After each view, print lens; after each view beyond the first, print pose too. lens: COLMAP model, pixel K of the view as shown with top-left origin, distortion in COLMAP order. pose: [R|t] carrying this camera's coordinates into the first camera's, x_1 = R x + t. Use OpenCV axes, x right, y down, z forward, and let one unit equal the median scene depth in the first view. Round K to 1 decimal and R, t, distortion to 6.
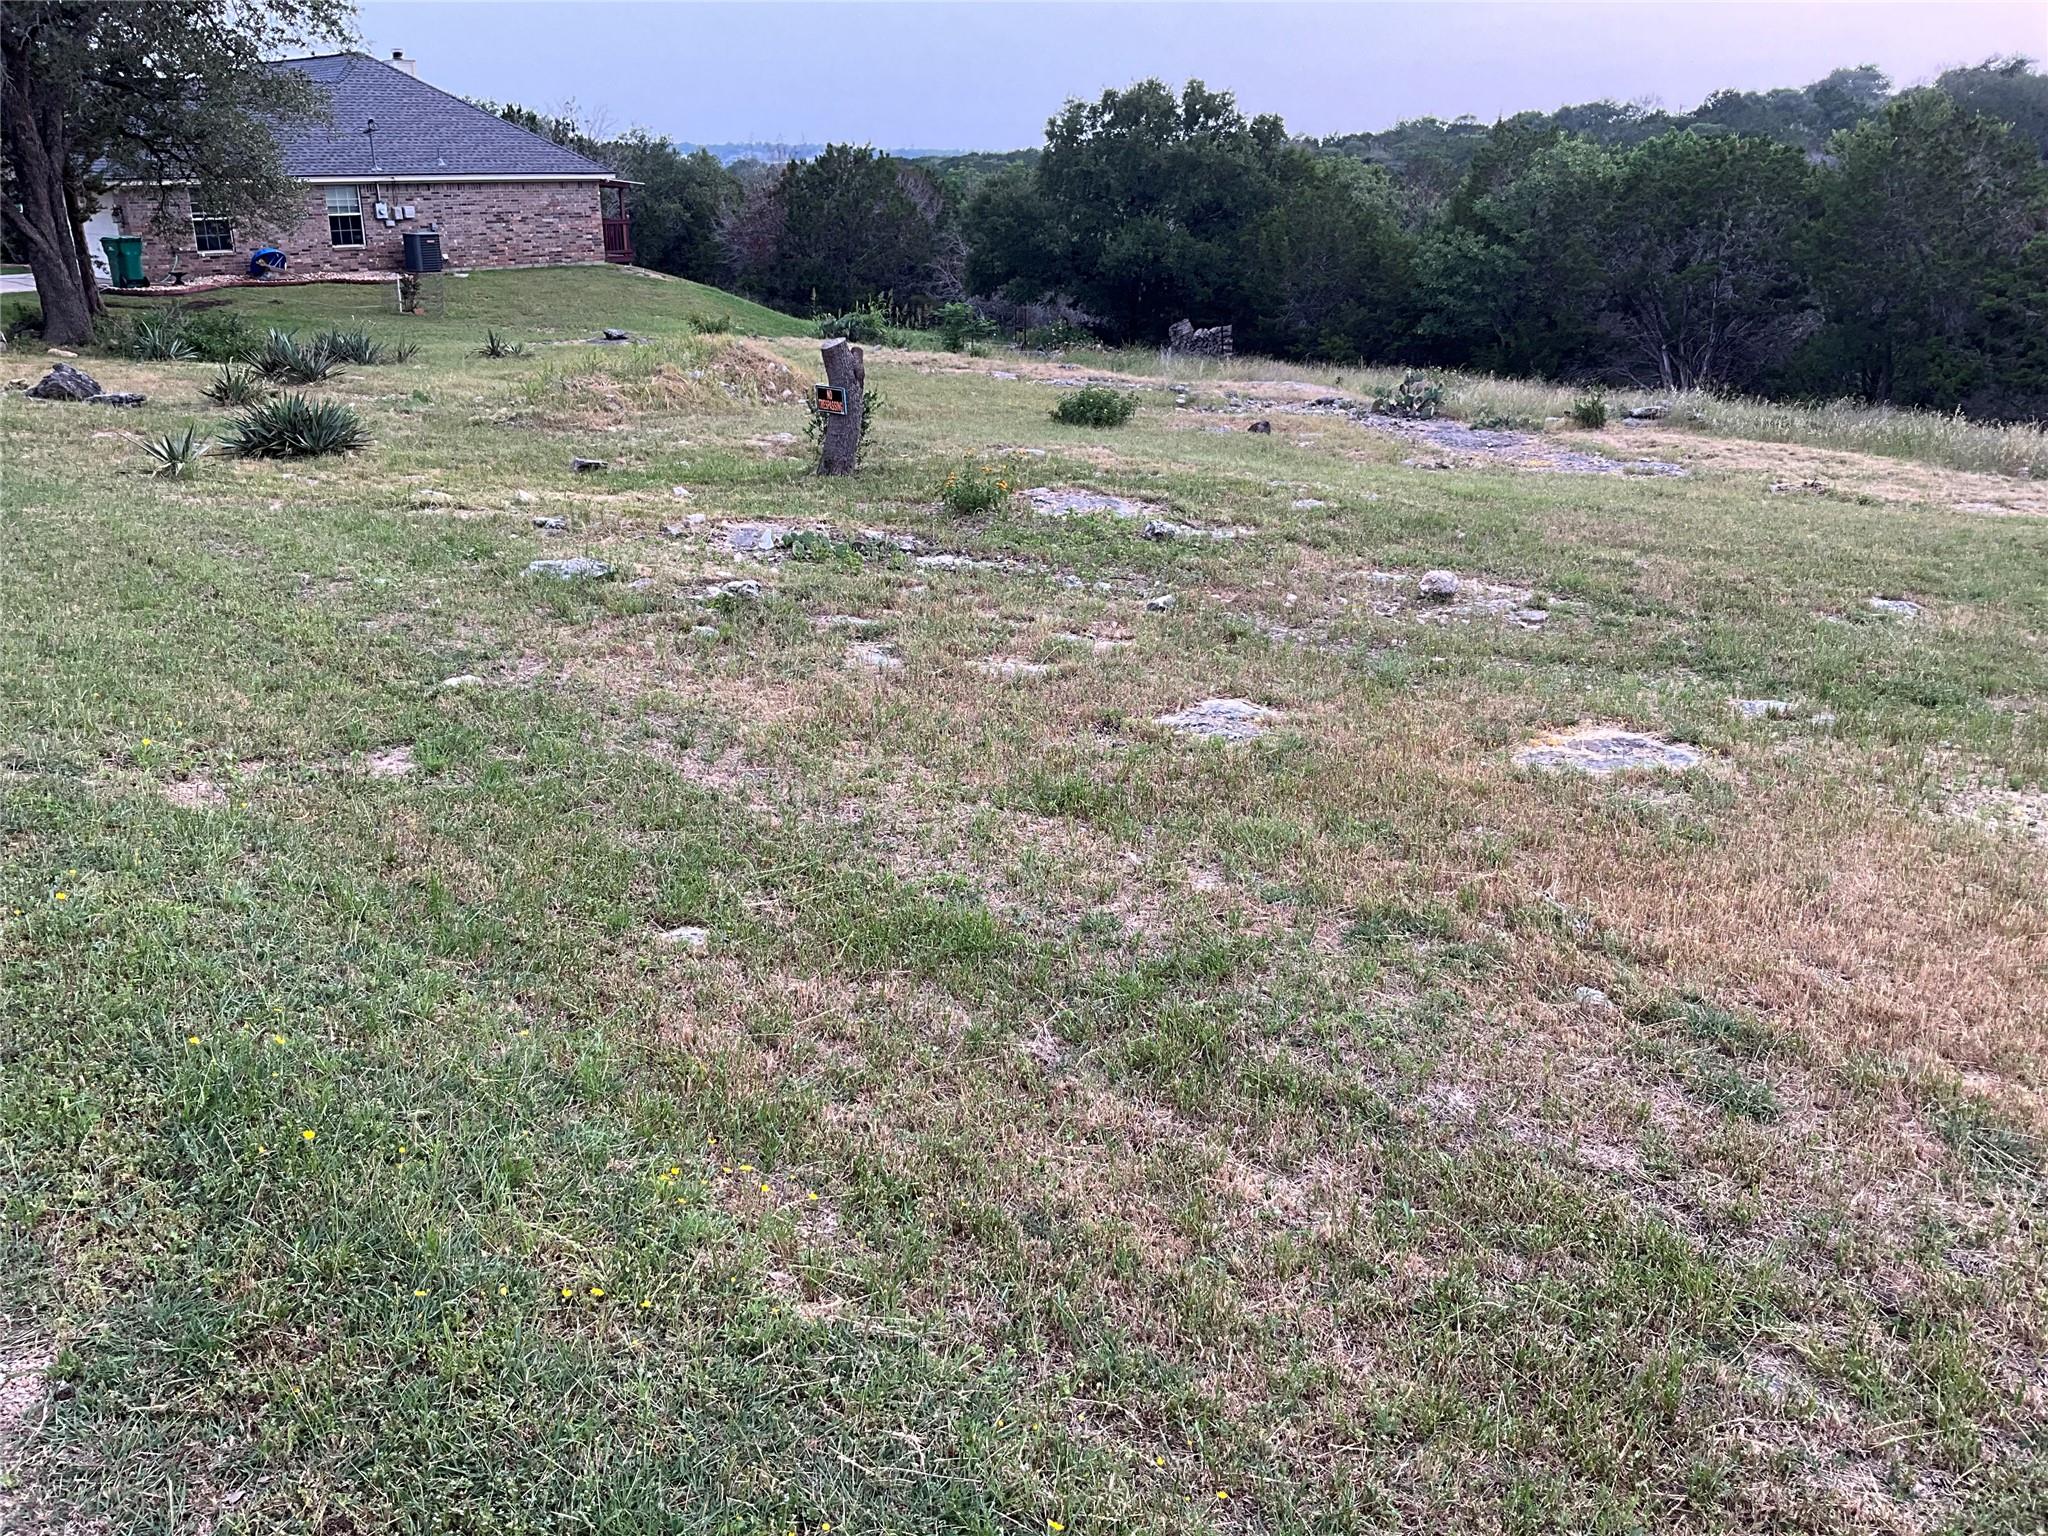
lens RADIAL K [[1737.9, 0, 1022.8], [0, 1737.9, 768.8], [0, 0, 1]] dist [0.068373, -0.102099]
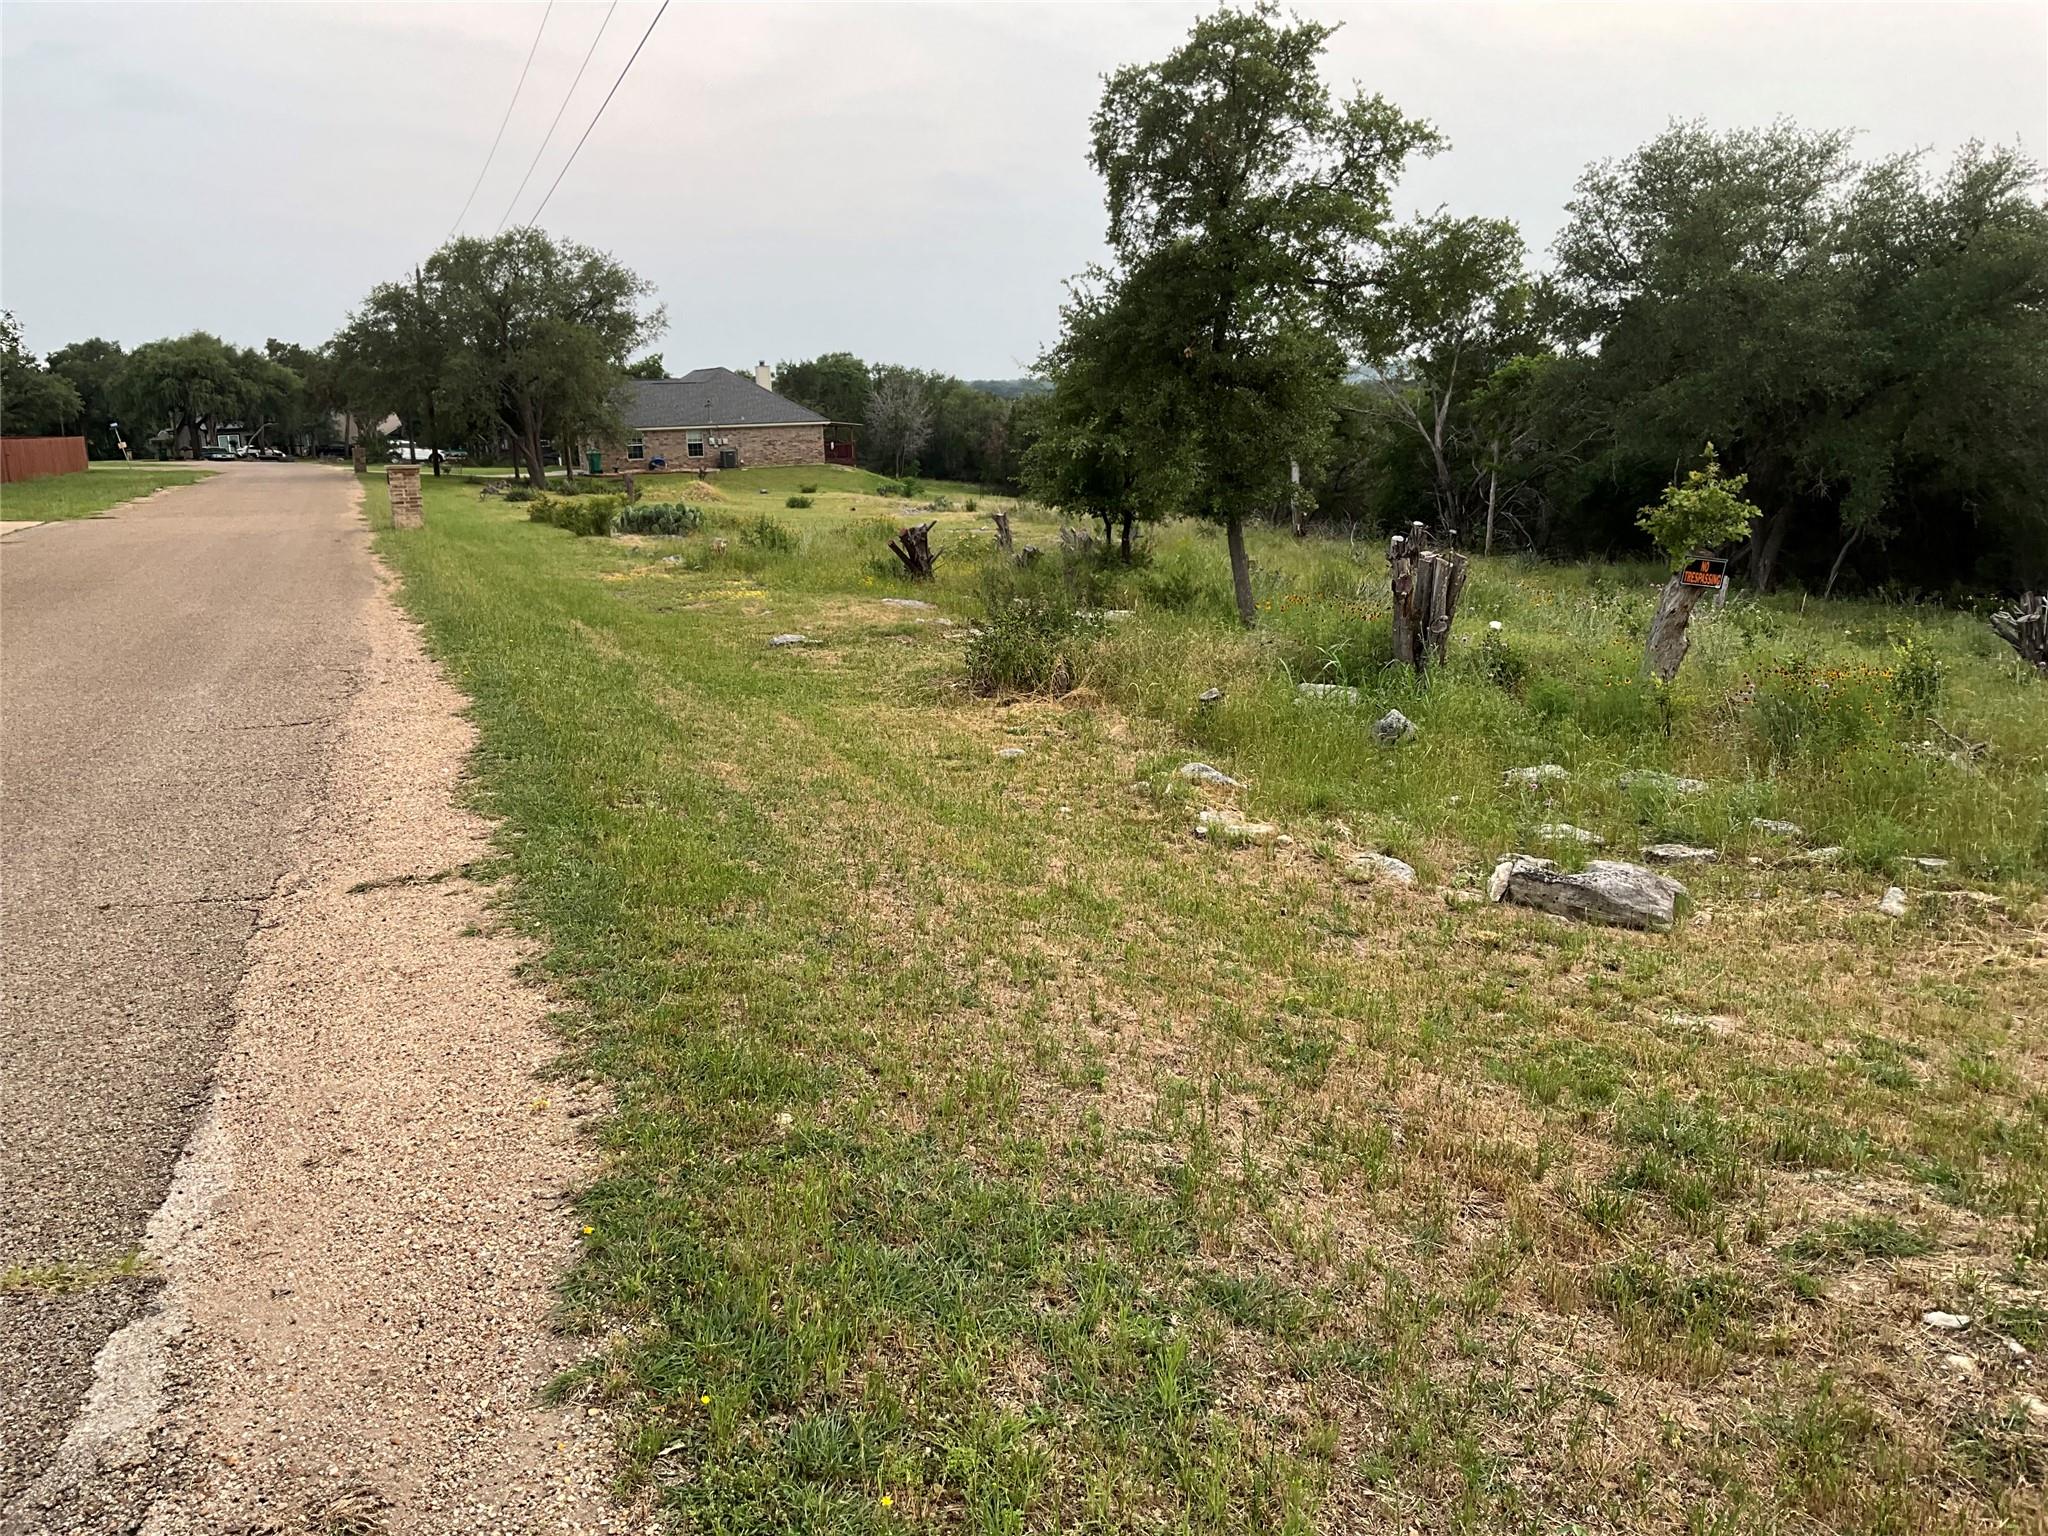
lens RADIAL K [[1737.9, 0, 1030.9], [0, 1737.9, 778.8], [0, 0, 1]] dist [0.068373, -0.102099]
pose [[0.938843, 0.055045, -0.339918, 0.751574], [-0.092653, 0.991117, -0.095407, 0.262038], [0.331647, 0.121066, 0.935603, -0.824843]]
